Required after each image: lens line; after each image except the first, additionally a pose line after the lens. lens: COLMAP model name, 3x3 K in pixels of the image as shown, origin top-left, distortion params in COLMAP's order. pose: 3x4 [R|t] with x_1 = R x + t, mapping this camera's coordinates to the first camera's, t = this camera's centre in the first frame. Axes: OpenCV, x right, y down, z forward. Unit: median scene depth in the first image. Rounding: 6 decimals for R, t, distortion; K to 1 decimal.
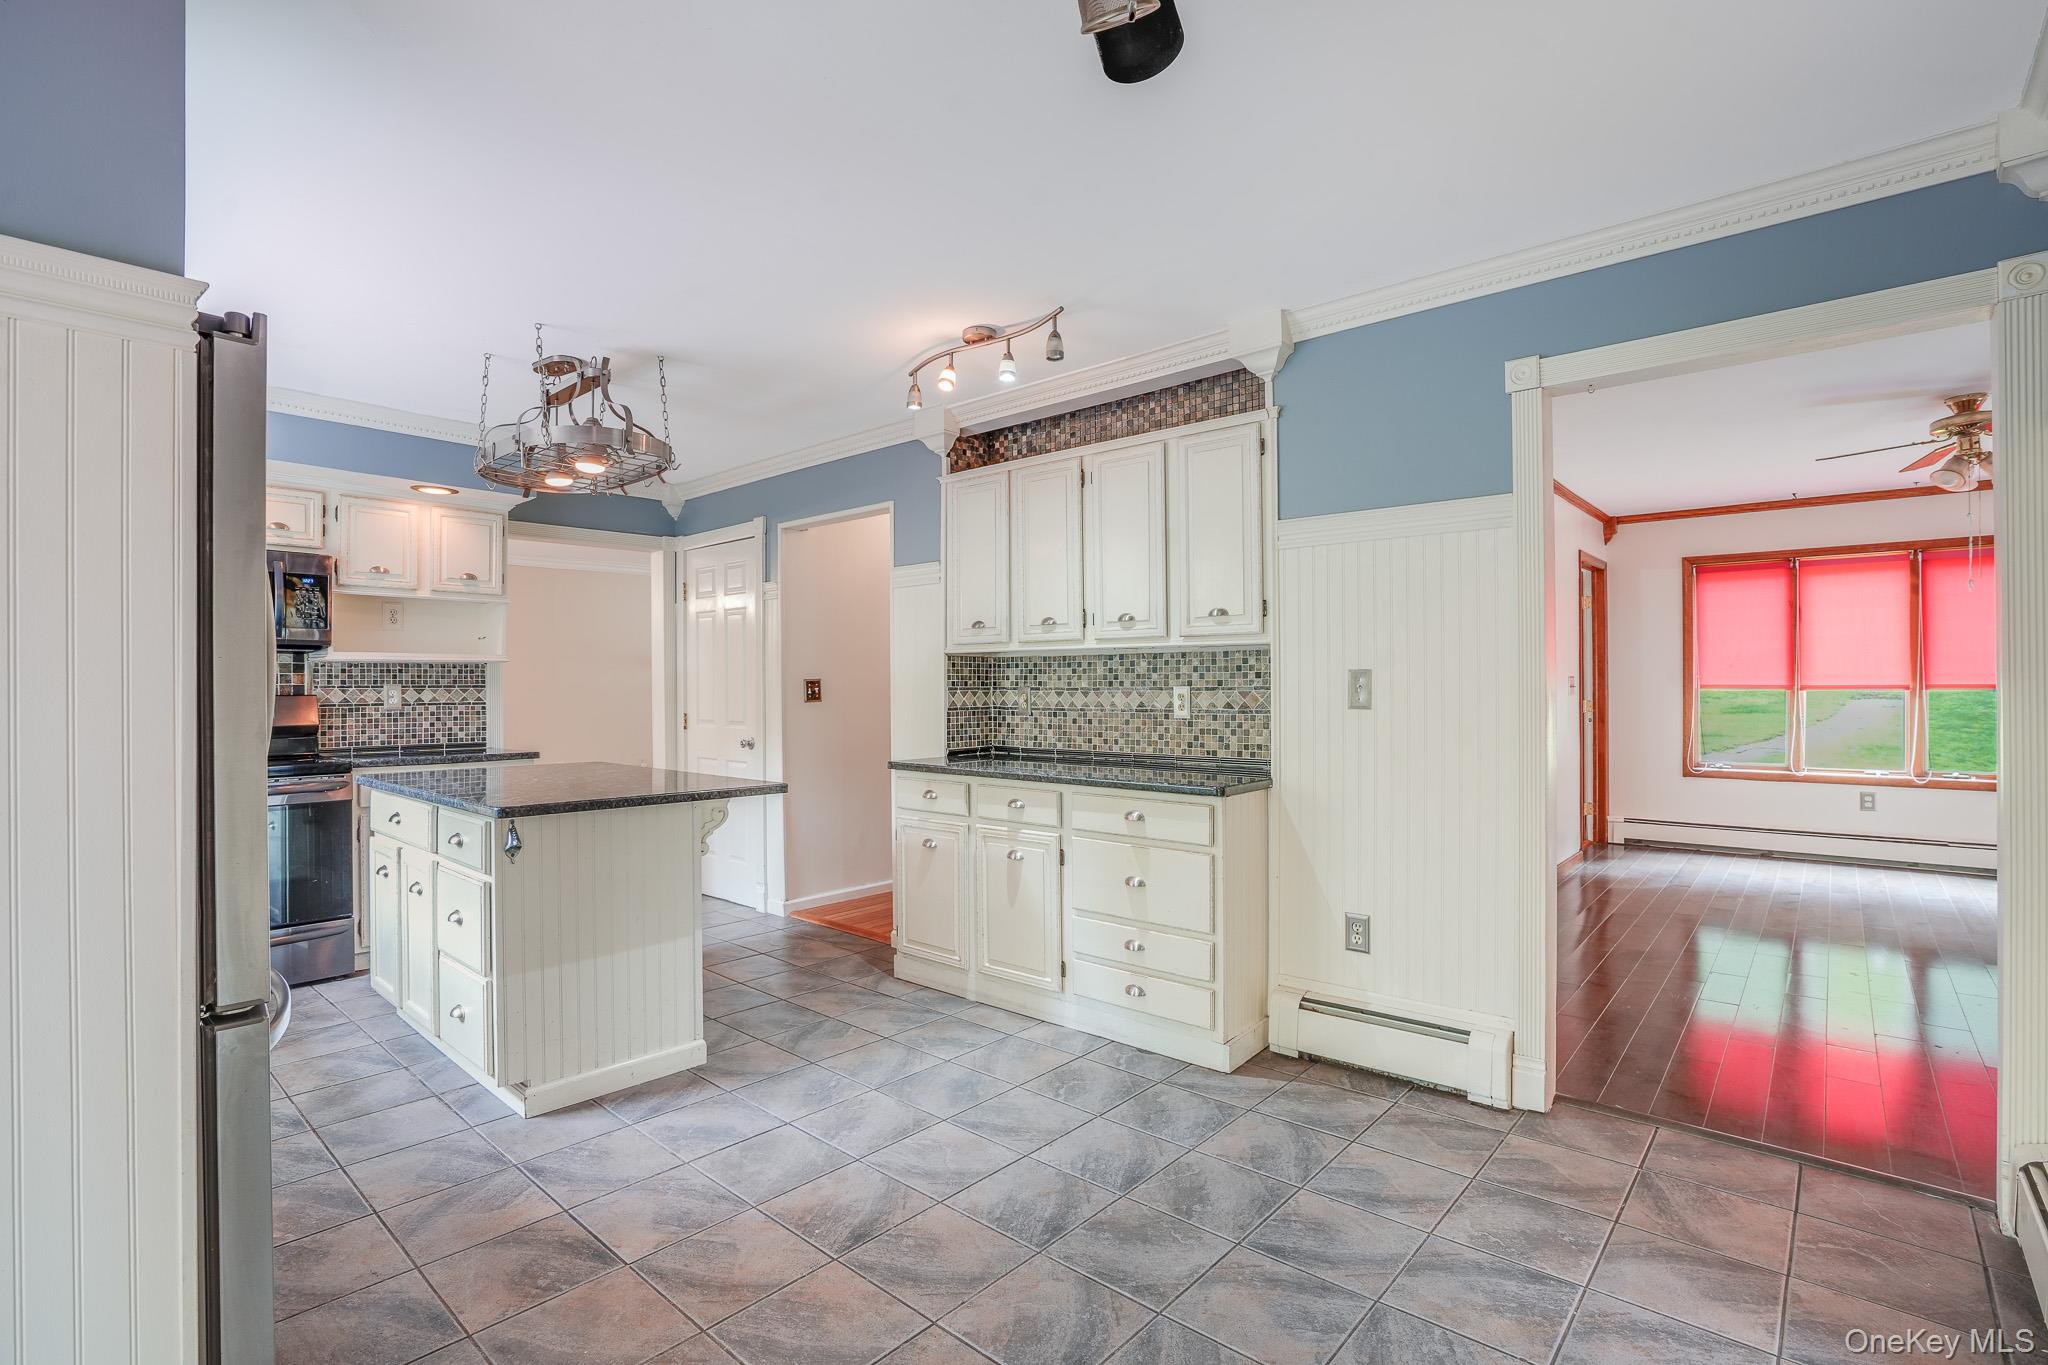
lens RADIAL K [[956.4, 0, 1038.7], [0, 956.4, 674.9], [0, 0, 1]] dist [-0.045344, 0.013849]
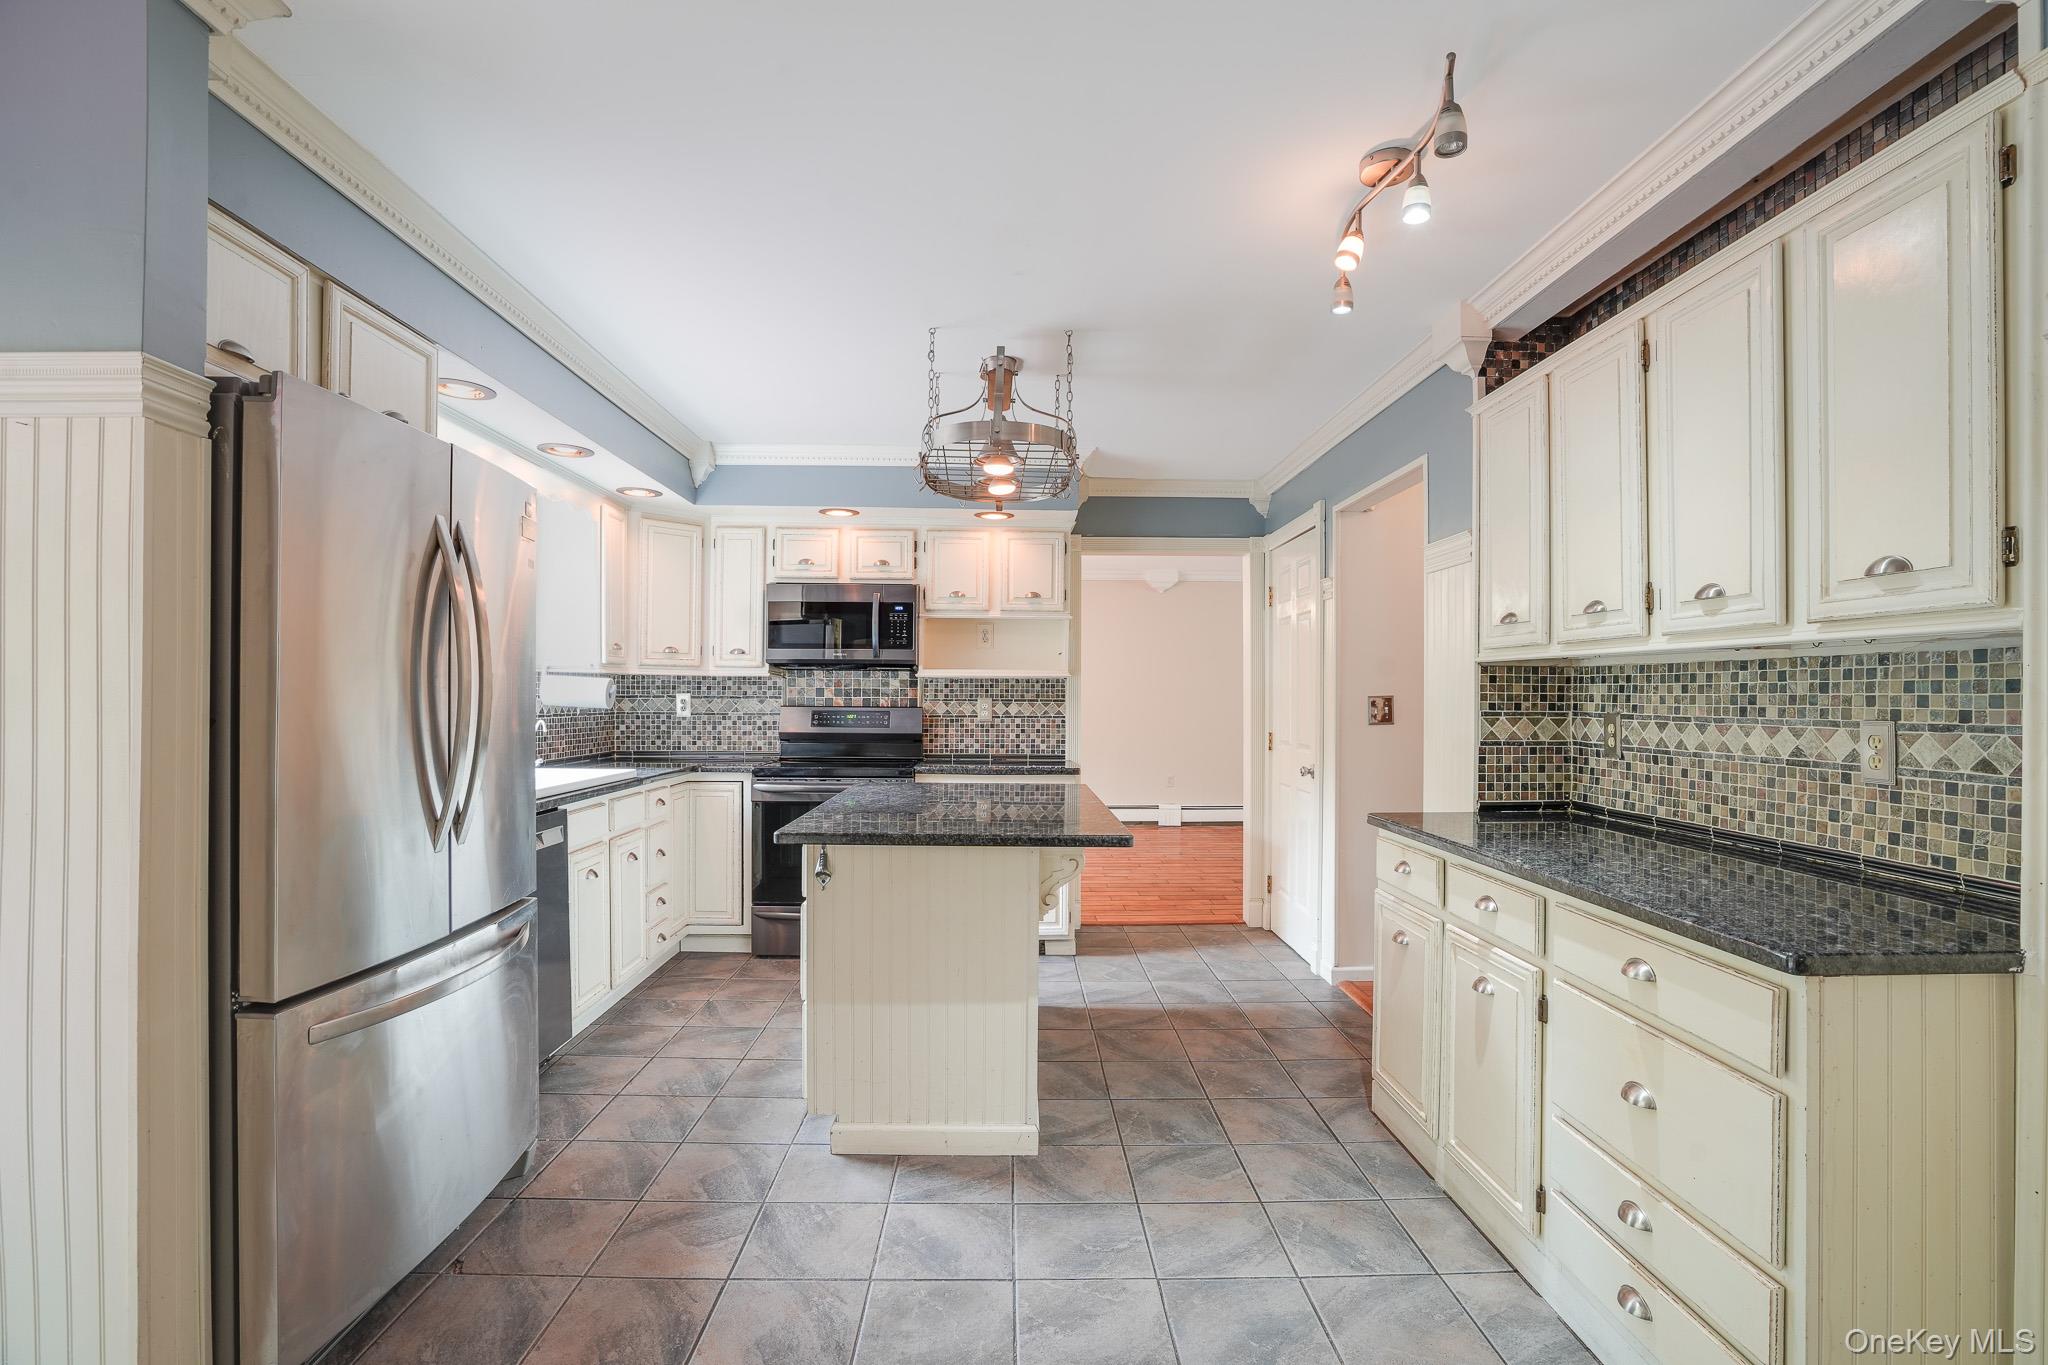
lens RADIAL K [[956.4, 0, 1043.0], [0, 956.4, 692.1], [0, 0, 1]] dist [-0.045344, 0.013849]
pose [[0.676047, 0.006308, -0.736831, 0.202666], [-0.000320, 0.999966, 0.008268, -0.006832], [0.736858, -0.005353, 0.676026, 0.324459]]
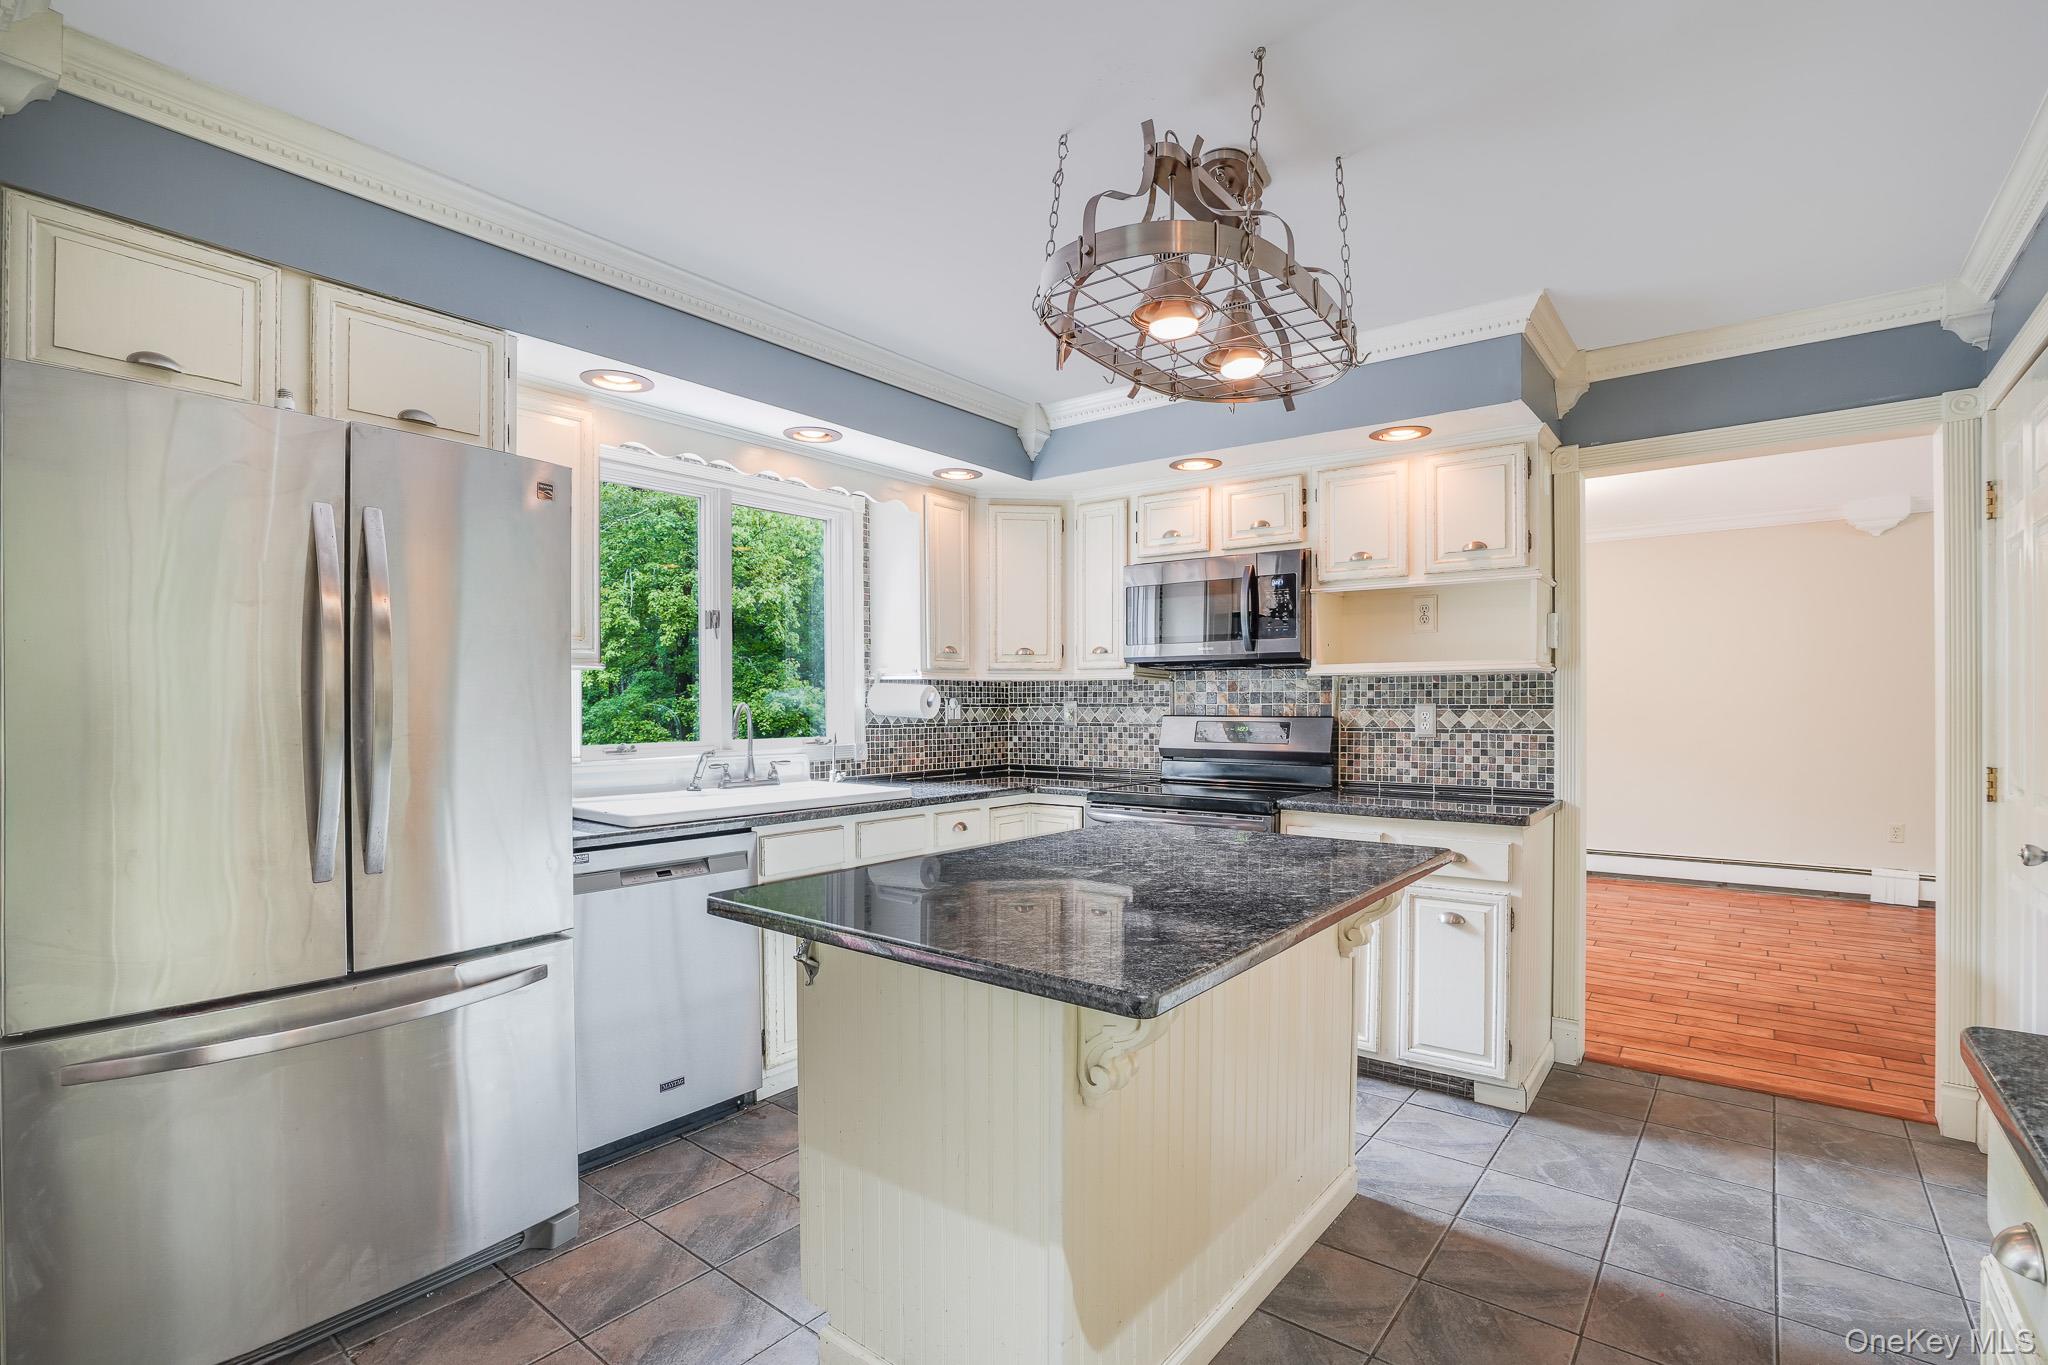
lens RADIAL K [[956.4, 0, 1047.5], [0, 956.4, 709.1], [0, 0, 1]] dist [-0.045344, 0.013849]
pose [[0.039424, 0.011158, -0.999160, 0.075777], [0.014872, 0.999820, 0.011752, 0.000908], [0.999112, -0.015323, 0.039251, 0.735170]]
